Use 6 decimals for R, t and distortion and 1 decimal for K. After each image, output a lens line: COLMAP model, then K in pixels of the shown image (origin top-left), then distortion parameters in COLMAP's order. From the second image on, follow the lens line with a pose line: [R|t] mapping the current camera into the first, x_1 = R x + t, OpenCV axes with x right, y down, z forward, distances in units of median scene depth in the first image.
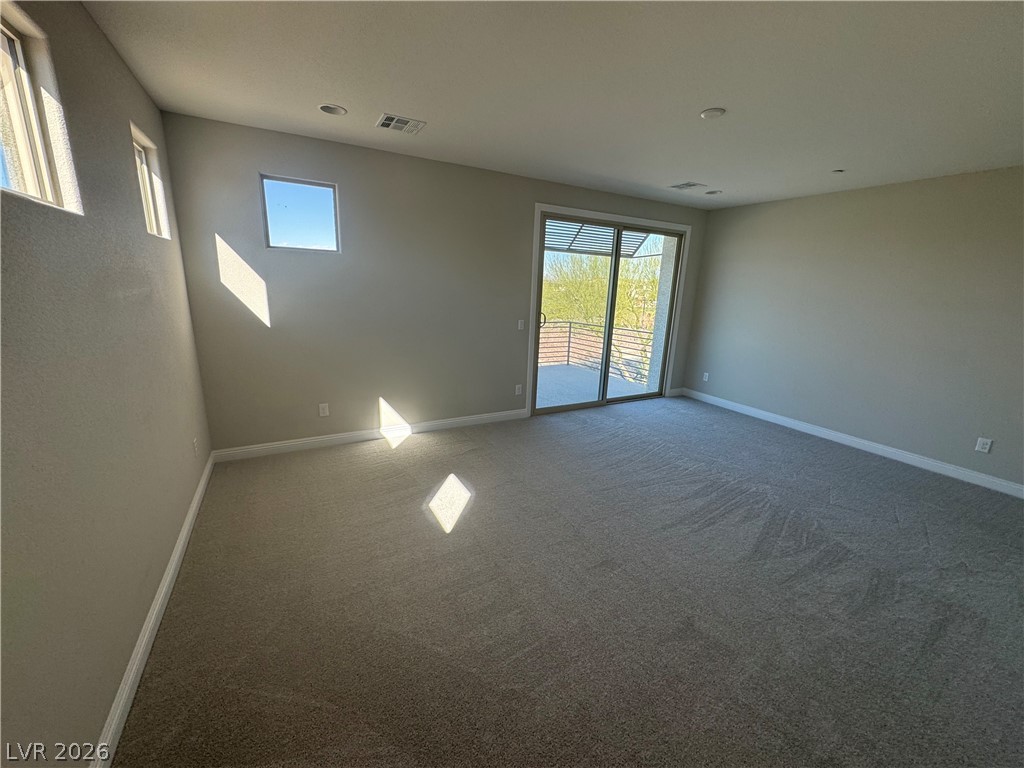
lens RADIAL K [[409.5, 0, 512.0], [0, 409.5, 384.0], [0, 0, 1]] dist [-0.001134, 0.000276]
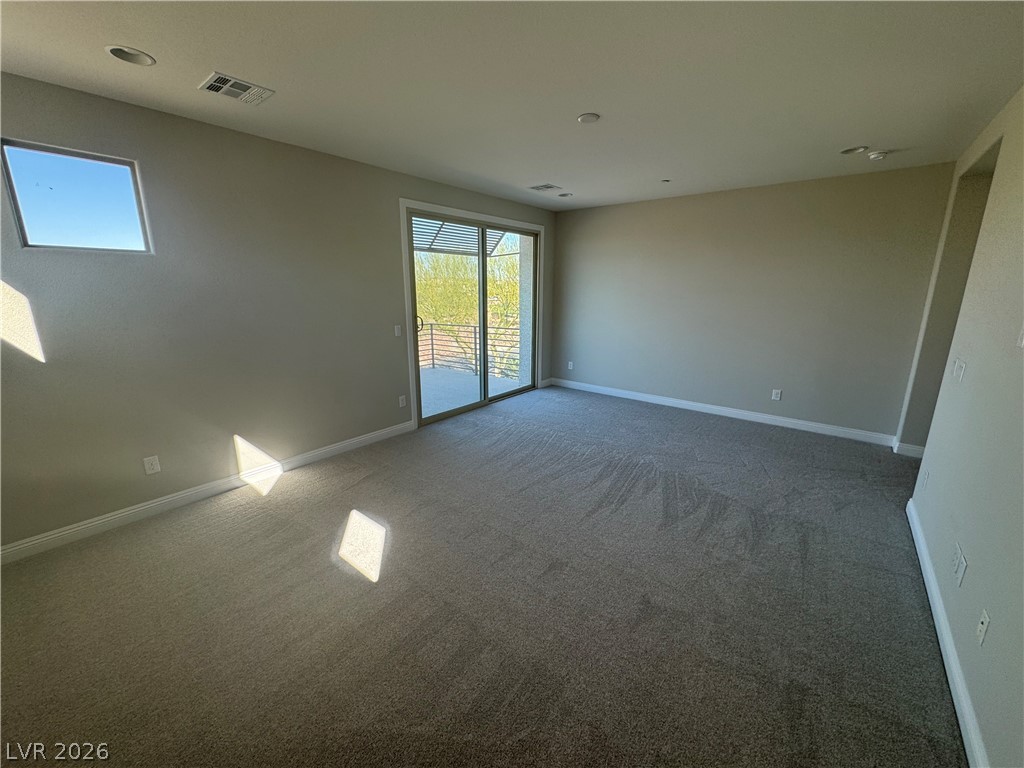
lens RADIAL K [[409.5, 0, 512.0], [0, 409.5, 384.0], [0, 0, 1]] dist [-0.001134, 0.000276]
pose [[0.925380, -0.122709, 0.358630, -0.091542], [0.122747, 0.992177, 0.022757, -0.017263], [-0.358617, 0.022961, 0.933202, 0.060133]]
